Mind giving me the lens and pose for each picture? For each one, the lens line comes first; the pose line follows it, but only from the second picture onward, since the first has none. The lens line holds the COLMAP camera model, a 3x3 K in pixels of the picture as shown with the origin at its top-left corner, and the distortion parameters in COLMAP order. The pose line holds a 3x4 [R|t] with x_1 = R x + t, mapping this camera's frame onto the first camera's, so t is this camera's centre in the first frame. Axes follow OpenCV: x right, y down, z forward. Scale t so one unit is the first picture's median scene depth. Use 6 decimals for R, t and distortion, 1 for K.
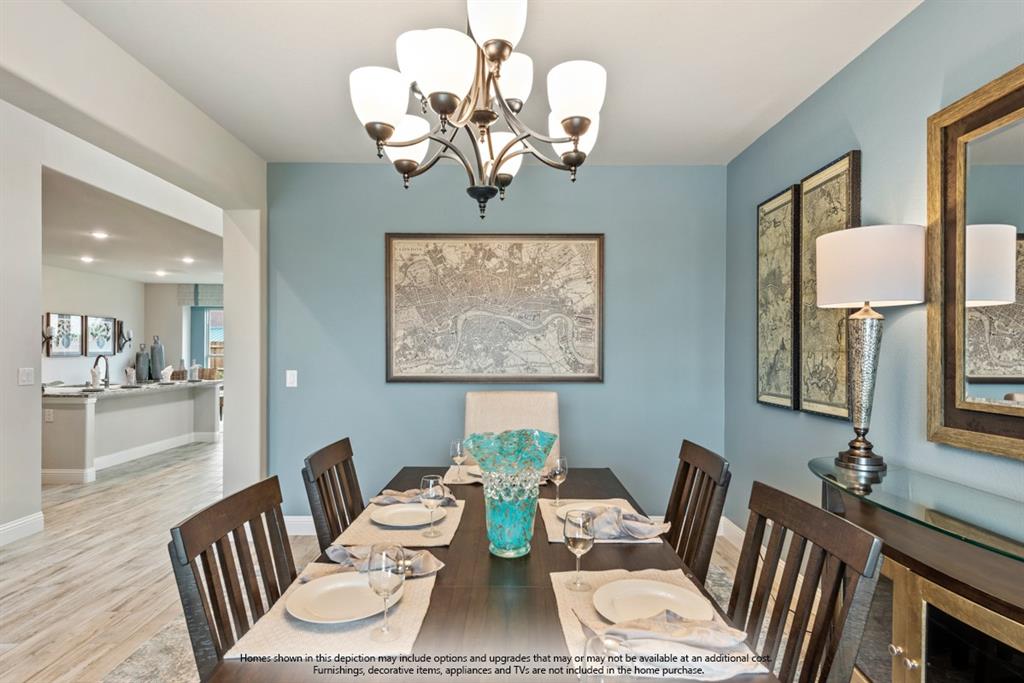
lens RADIAL K [[566.8, 0, 511.6], [0, 566.8, 349.5], [0, 0, 1]] dist [0.033569, -0.000481]
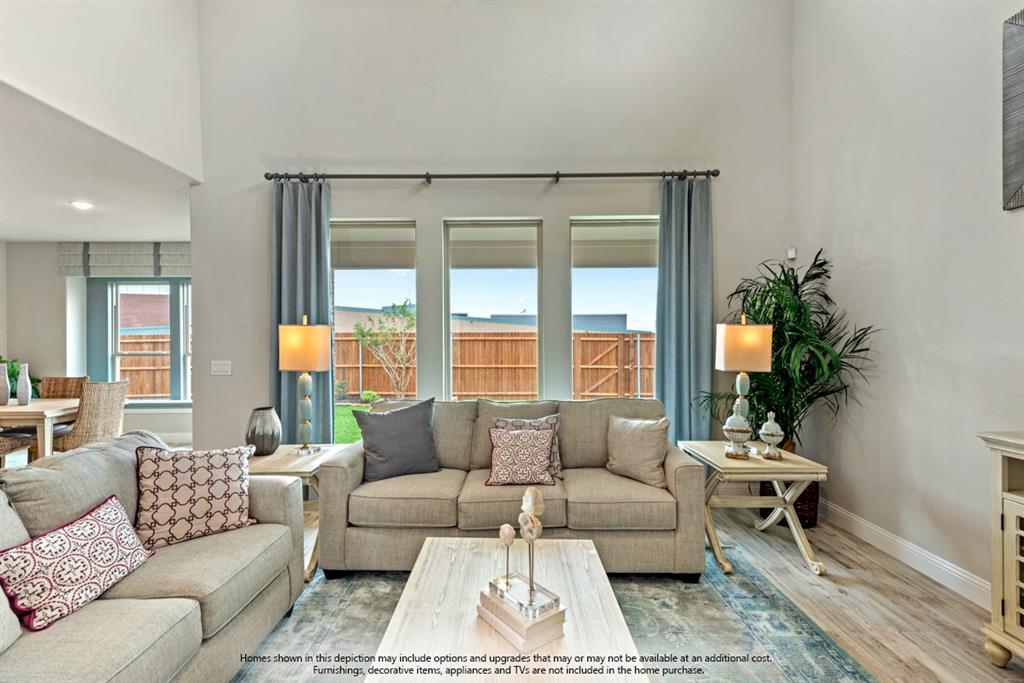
lens RADIAL K [[461.8, 0, 514.6], [0, 461.8, 344.0], [0, 0, 1]] dist [0.014753, -0.003872]
pose [[0.999904, -0.013250, 0.003983, -0.086676], [0.013215, 0.999876, 0.008586, 0.001059], [-0.004096, -0.008532, 0.999955, 0.538480]]
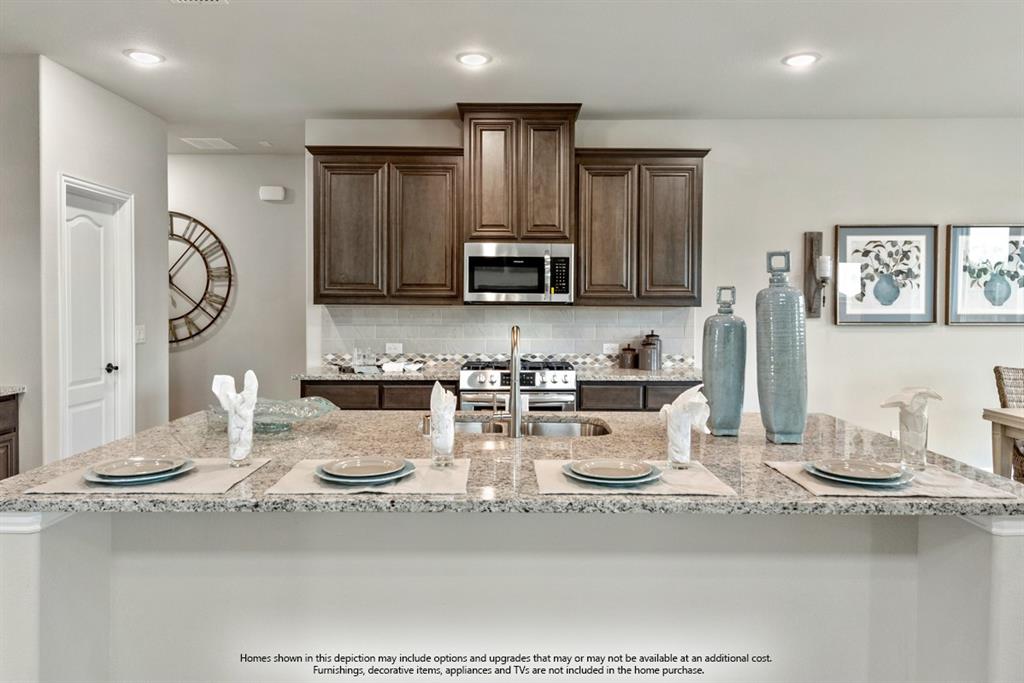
lens RADIAL K [[683.0, 0, 510.6], [0, 683.0, 316.7], [0, 0, 1]] dist [0.010606, -0.006269]
pose [[-0.003318, 0.010891, -0.999935, -0.249431], [0.000414, 0.999941, 0.010890, 0.000262], [0.999994, -0.000378, -0.003322, 0.678027]]
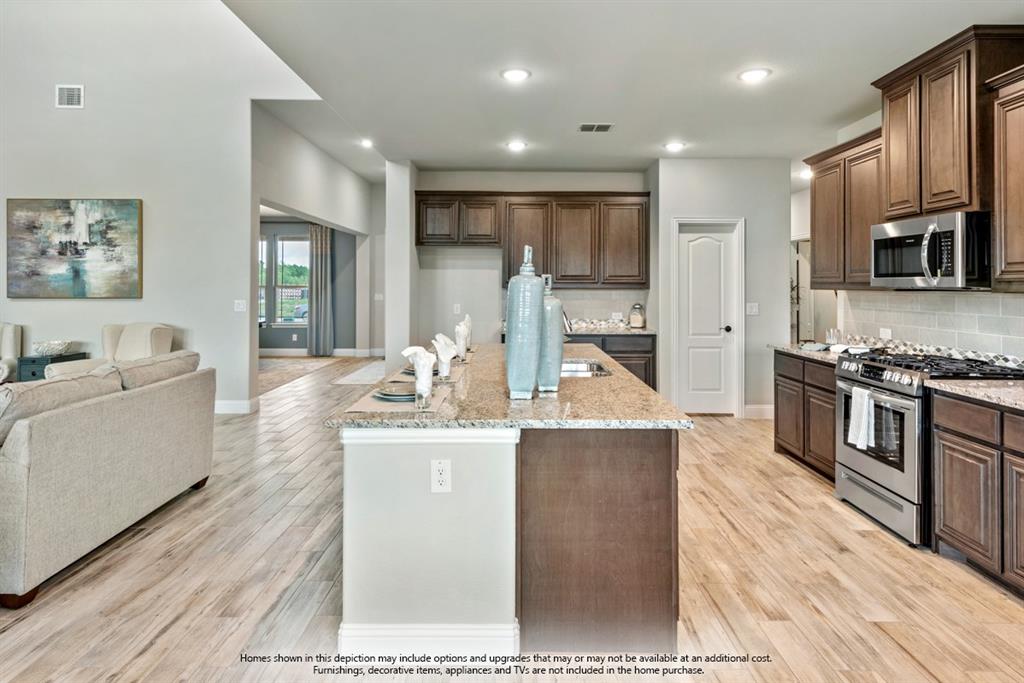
lens RADIAL K [[562.5, 0, 520.2], [0, 562.5, 280.8], [0, 0, 1]] dist [0.016075, 0.002104]
pose [[-0.999920, -0.010983, -0.006245, -0.467232], [-0.010905, 0.999865, -0.012305, -0.001829], [0.006379, -0.012236, -0.999905, 0.992690]]
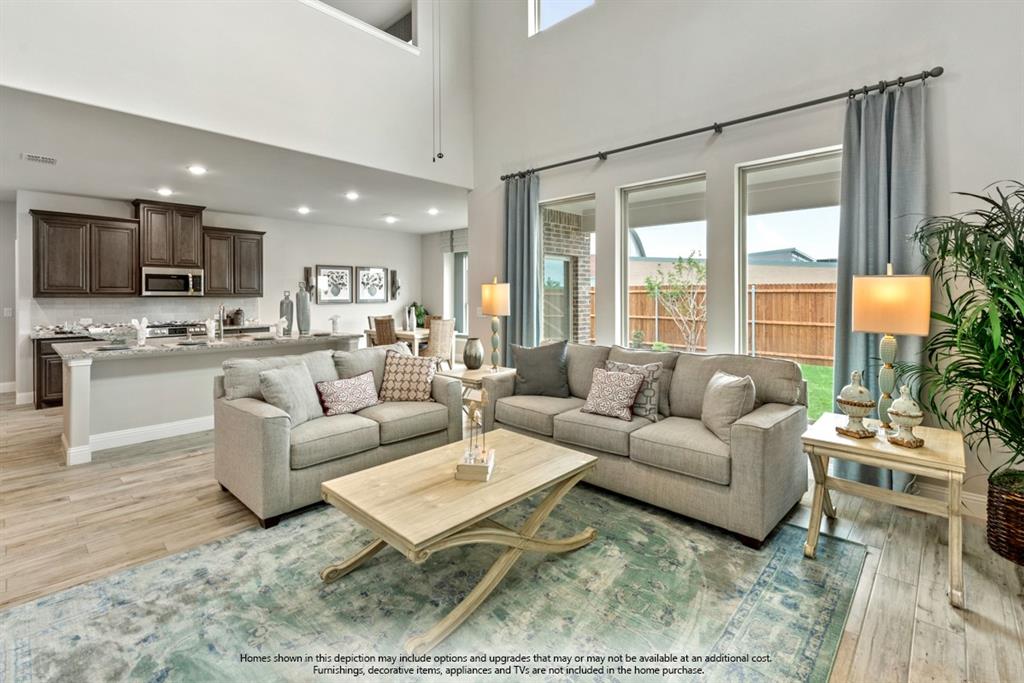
lens RADIAL K [[473.3, 0, 495.8], [0, 473.3, 297.5], [0, 0, 1]] dist [0.011891, -0.003387]
pose [[0.719664, -0.006615, -0.694291, 0.082509], [0.010906, 0.999939, 0.001778, 0.001721], [0.694236, -0.008852, 0.719693, 0.519119]]
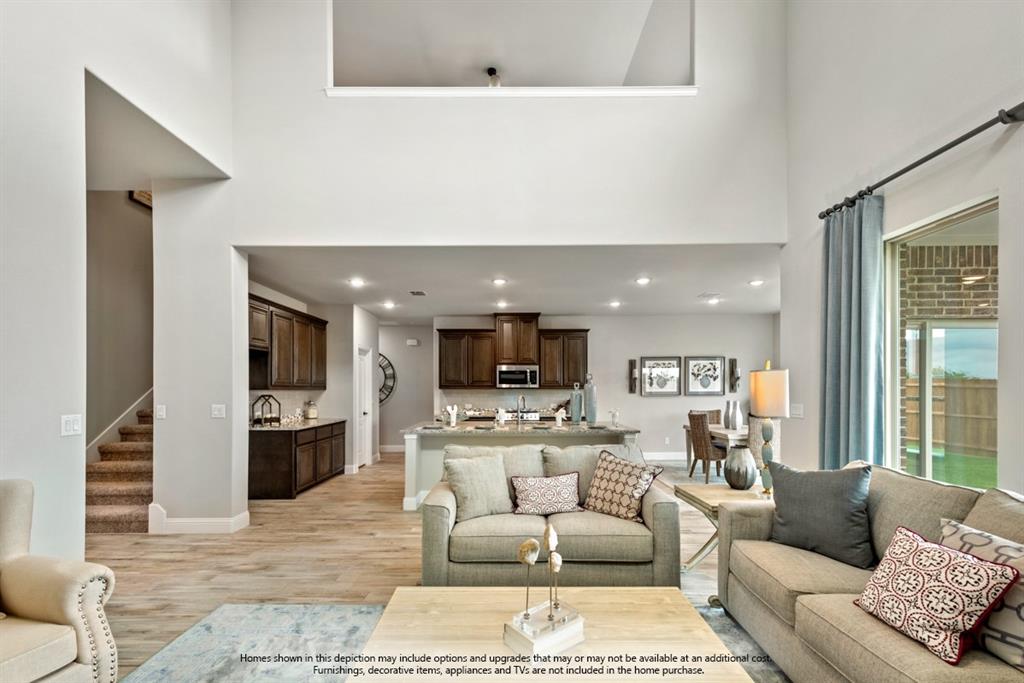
lens RADIAL K [[446.2, 0, 498.9], [0, 446.2, 386.6], [0, 0, 1]] dist [0.009296, -0.004448]
pose [[-0.020233, -0.011657, -0.999727, 0.067089], [0.005877, 0.999913, -0.011778, 0.002443], [0.999778, -0.006113, -0.020163, 0.665524]]
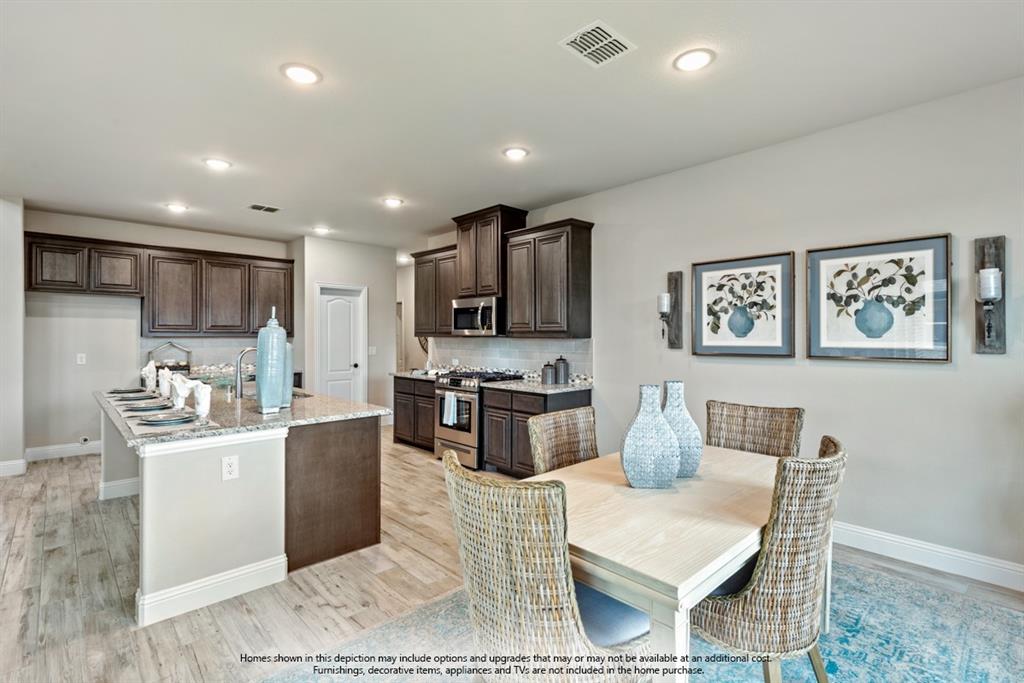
lens RADIAL K [[479.2, 0, 517.9], [0, 479.2, 336.4], [0, 0, 1]] dist [-0.003046, -0.000144]
pose [[-0.721061, -0.006410, -0.692842, -0.379330], [-0.003704, 0.999979, -0.005397, -0.000619], [0.692862, -0.001326, -0.721069, 1.066300]]
